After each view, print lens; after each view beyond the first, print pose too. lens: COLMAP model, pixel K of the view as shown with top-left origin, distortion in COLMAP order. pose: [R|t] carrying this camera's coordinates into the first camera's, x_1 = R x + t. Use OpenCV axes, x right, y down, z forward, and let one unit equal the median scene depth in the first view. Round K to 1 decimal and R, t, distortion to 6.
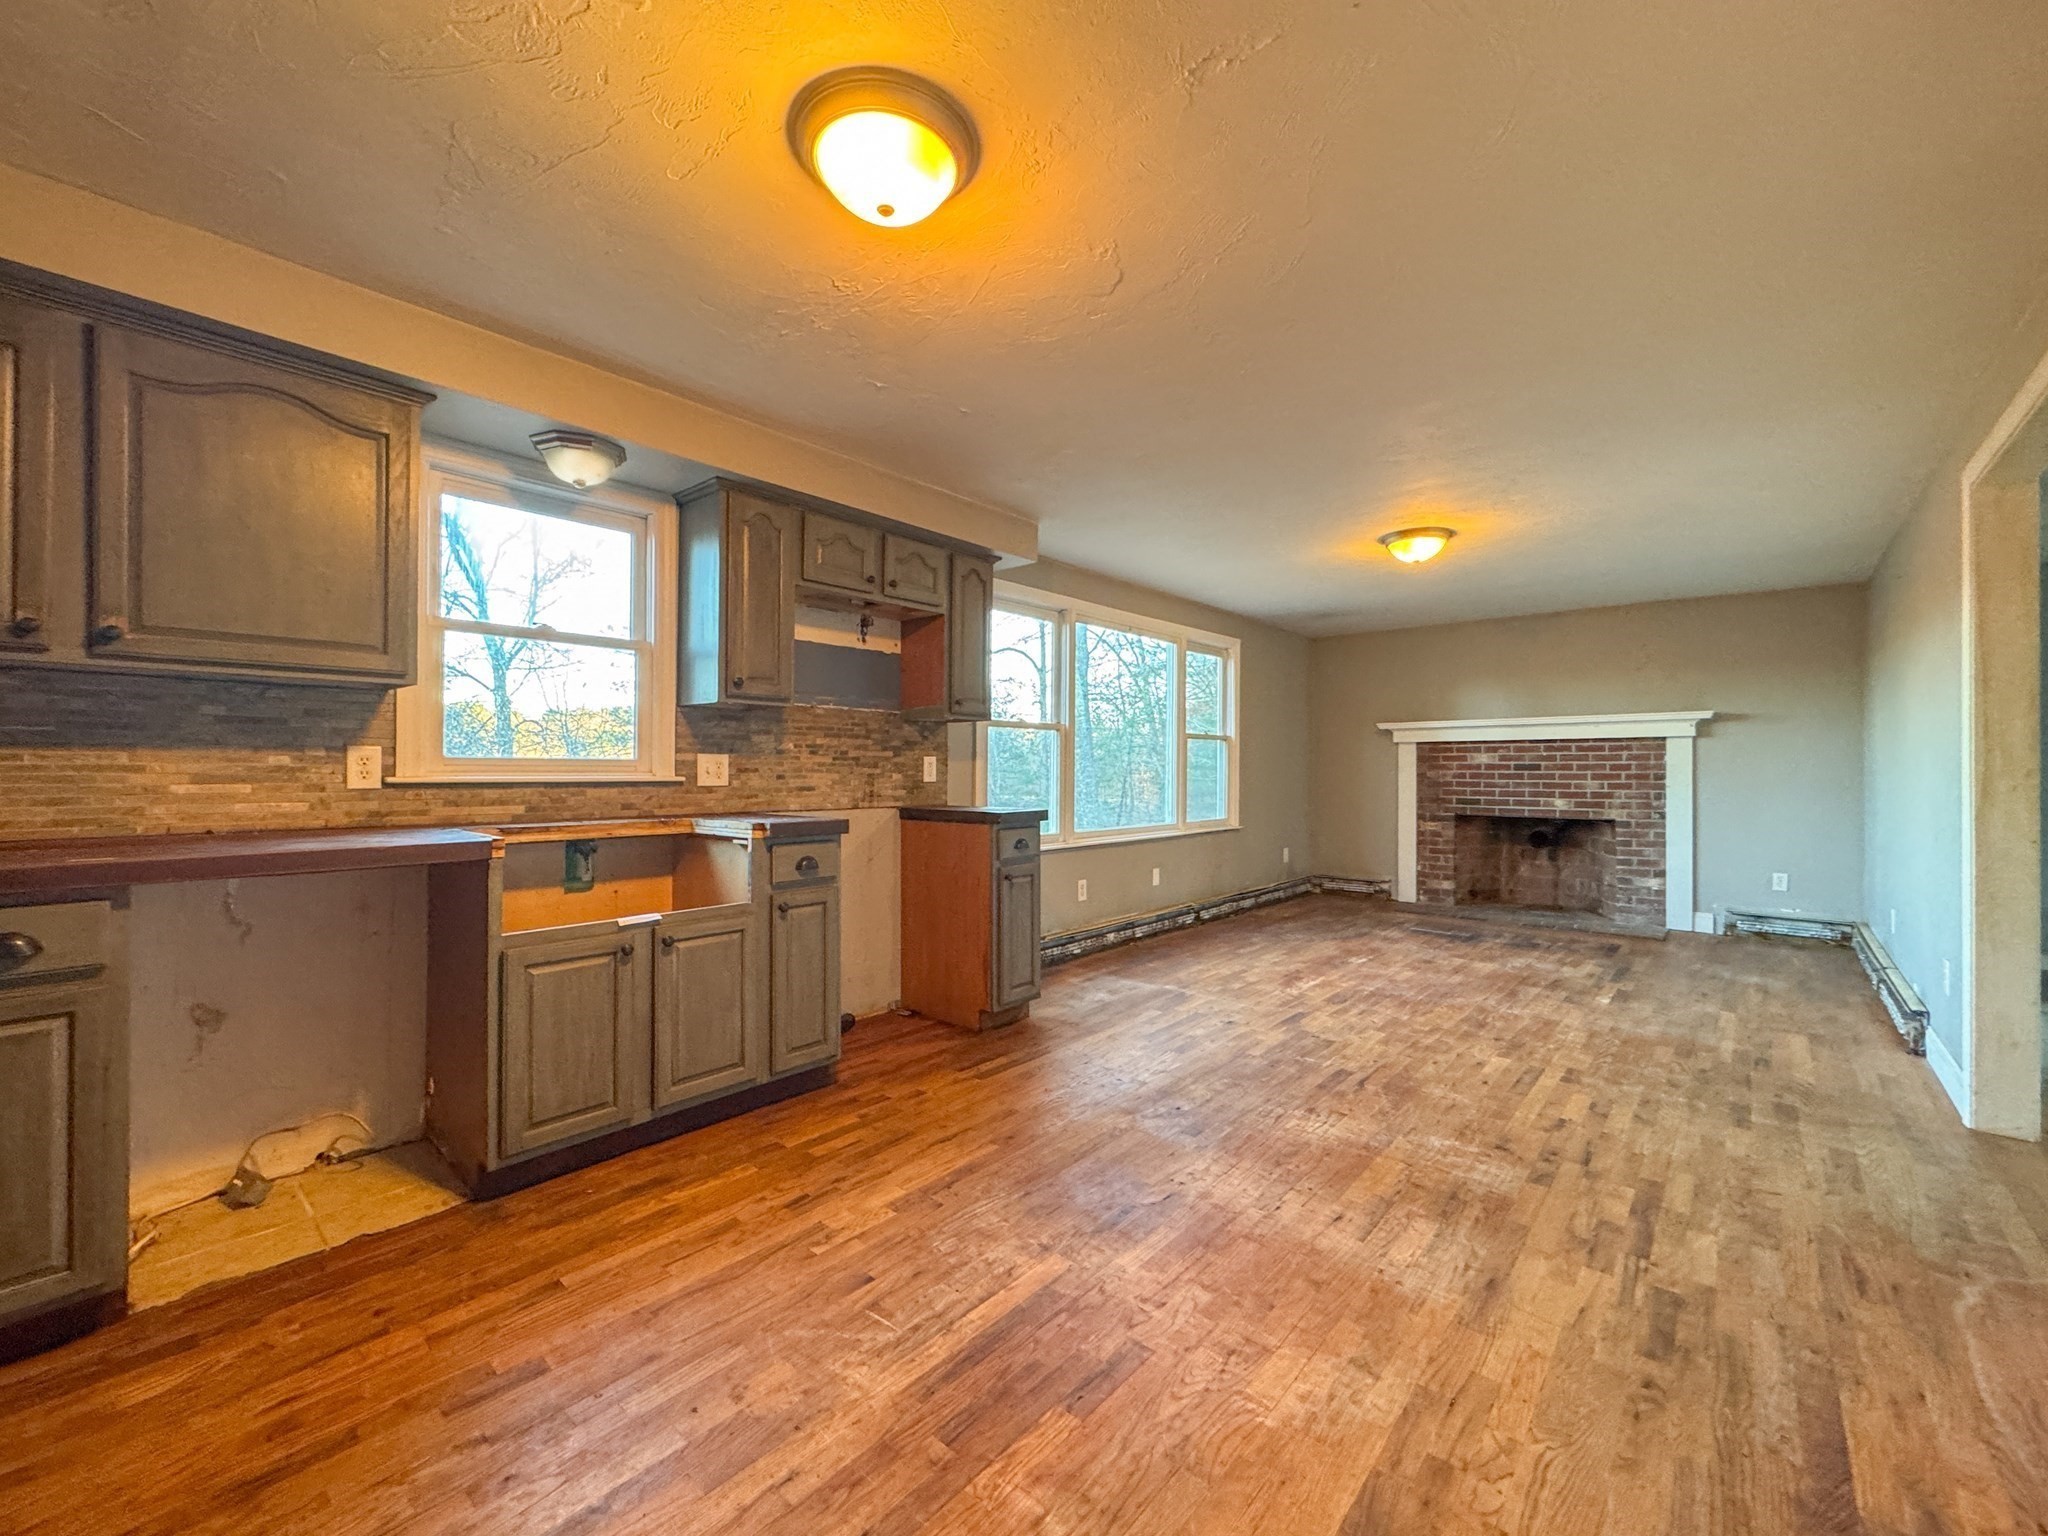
lens RADIAL K [[827.6, 0, 1024.0], [0, 827.6, 768.0], [0, 0, 1]] dist [-0.003001, -0.000036]
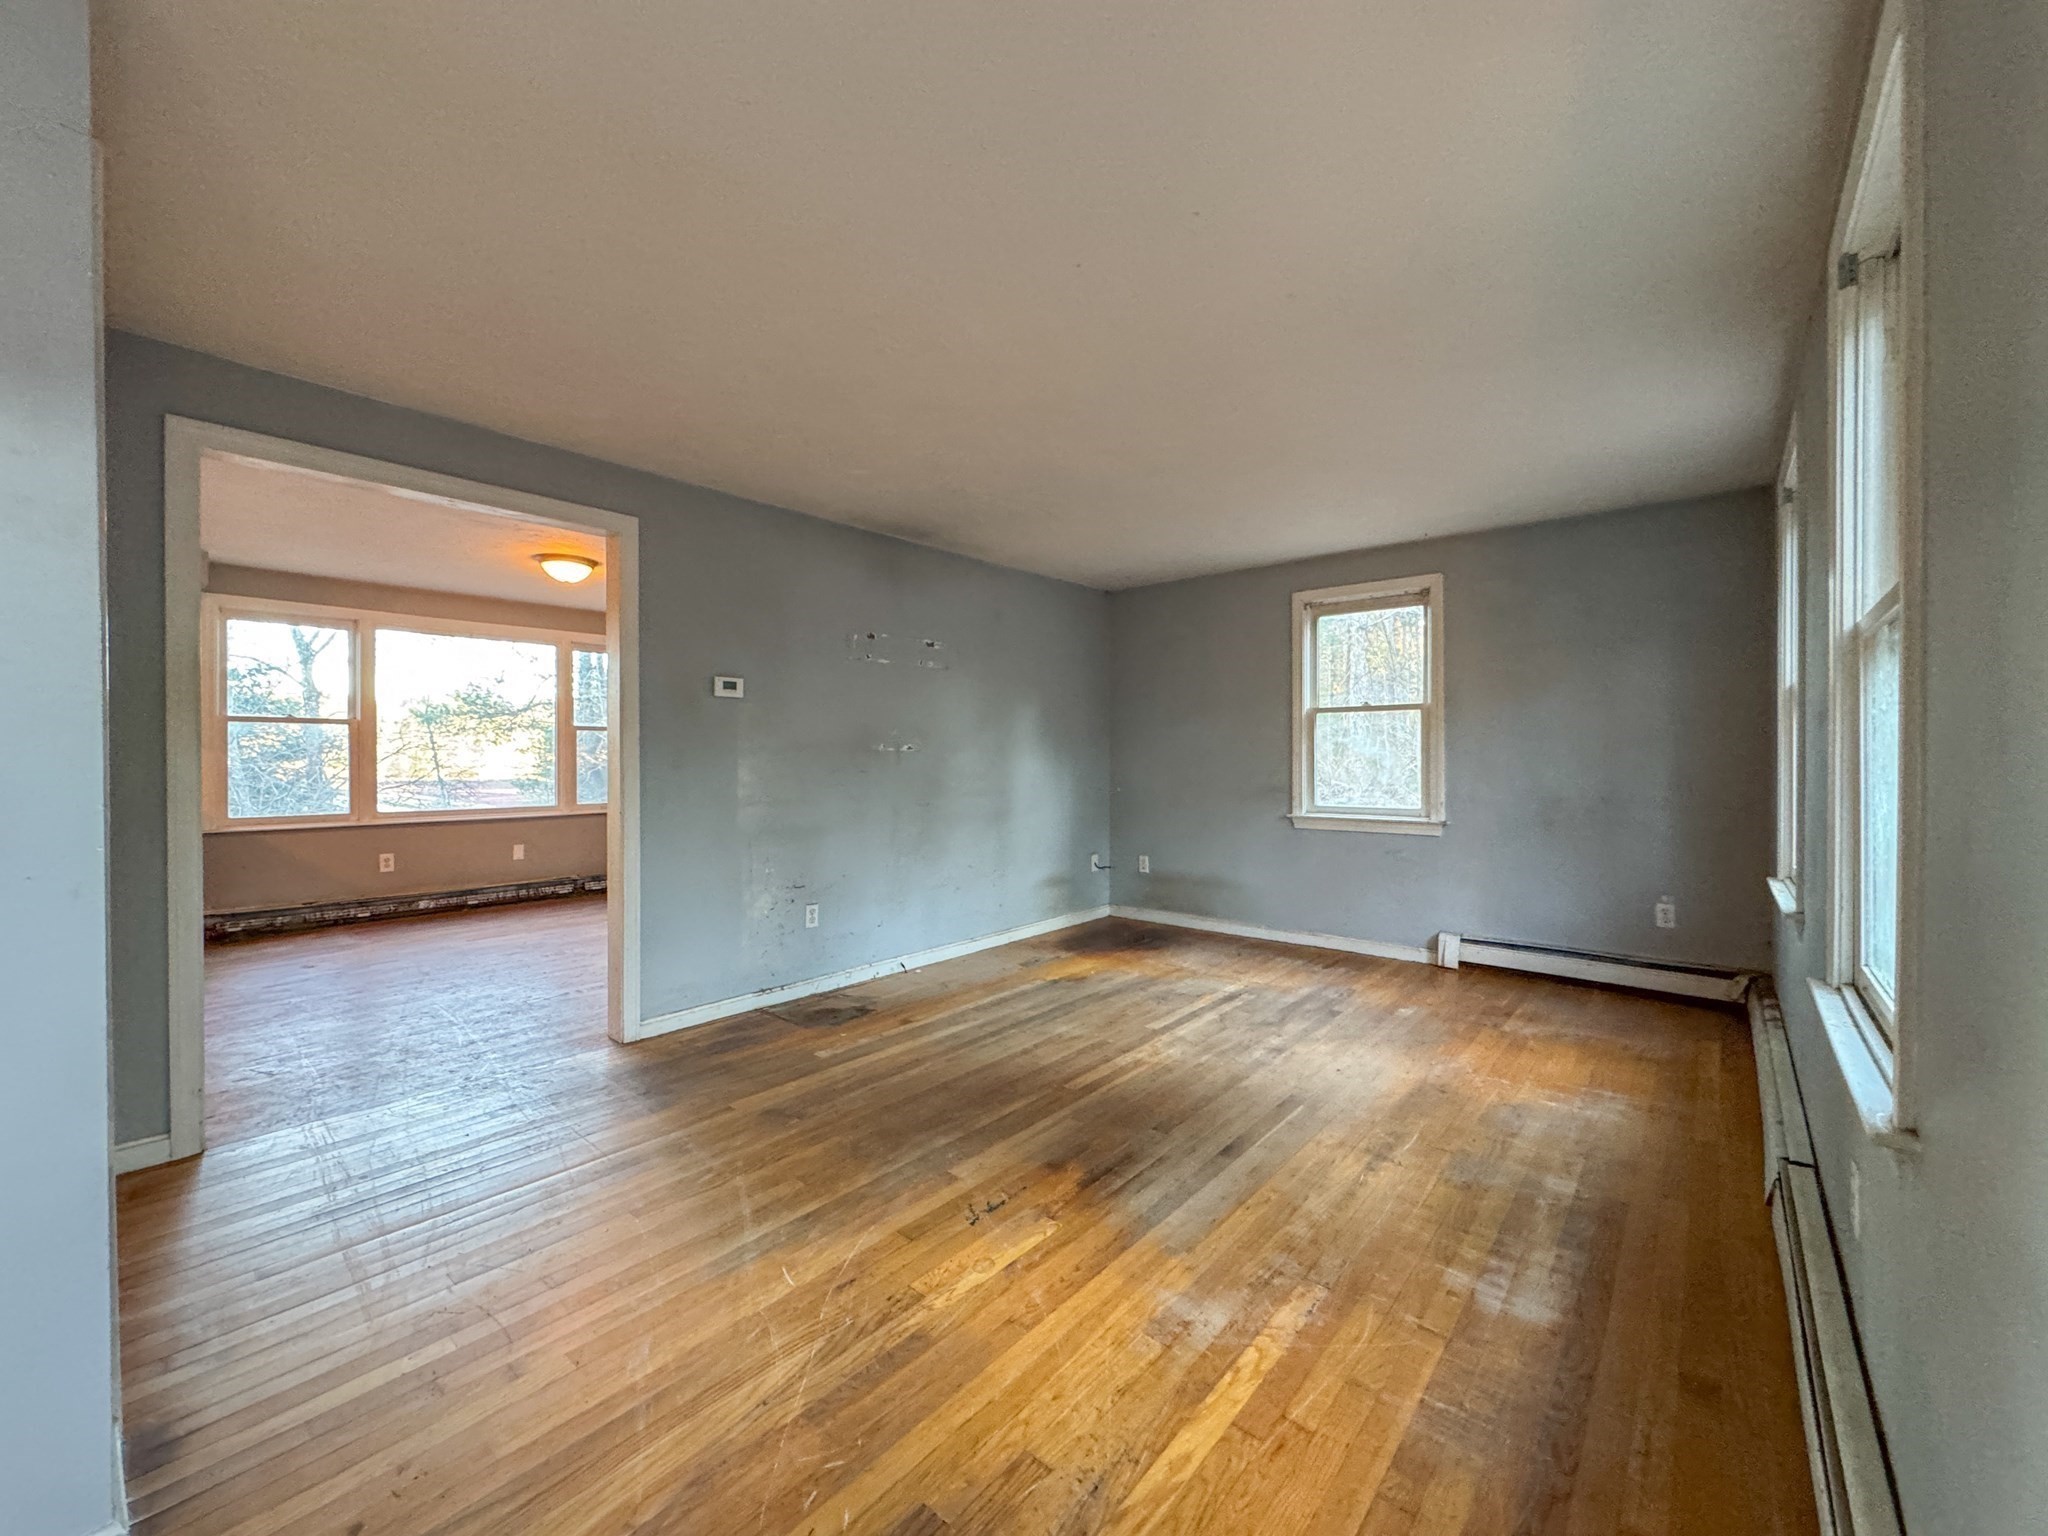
lens RADIAL K [[827.6, 0, 1024.0], [0, 827.6, 768.0], [0, 0, 1]] dist [-0.003001, -0.000036]
pose [[0.999953, -0.001513, 0.009562, 0.887936], [0.001366, 0.999880, 0.015400, -0.002076], [-0.009584, -0.015386, 0.999836, -0.156640]]
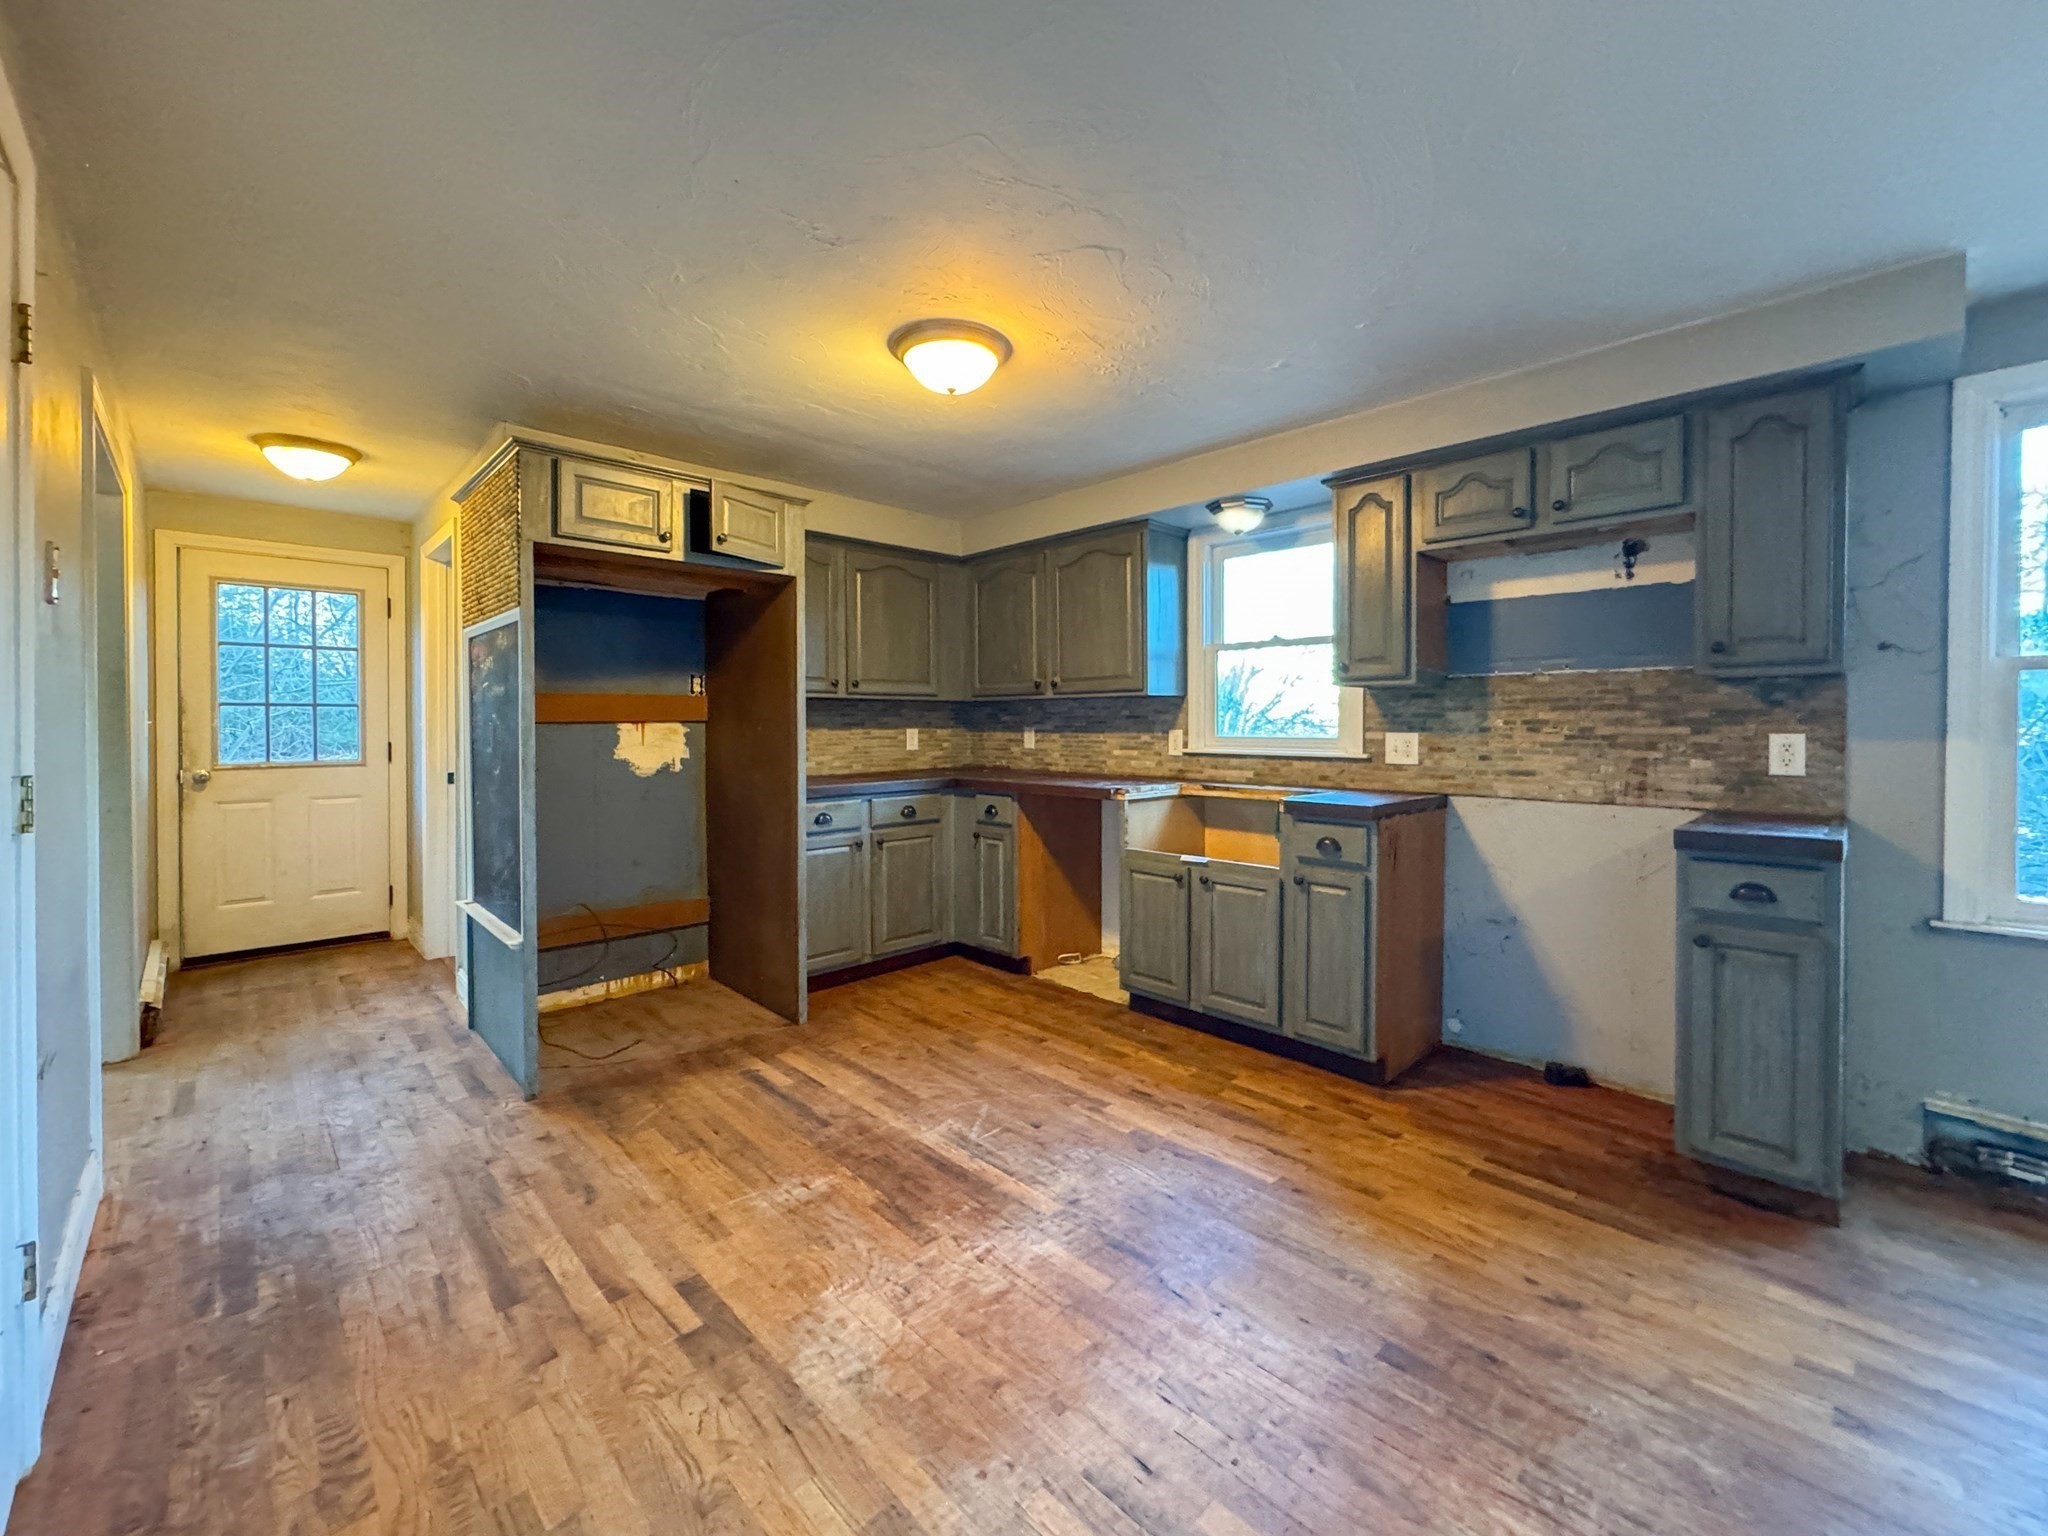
lens RADIAL K [[824.9, 0, 1034.4], [0, 824.9, 733.0], [0, 0, 1]] dist [-0.000373, 0.000073]
pose [[-0.068629, 0.008283, -0.997608, 0.398168], [0.002127, 0.999964, 0.008157, -0.015443], [0.997640, -0.001562, -0.068644, 0.370197]]
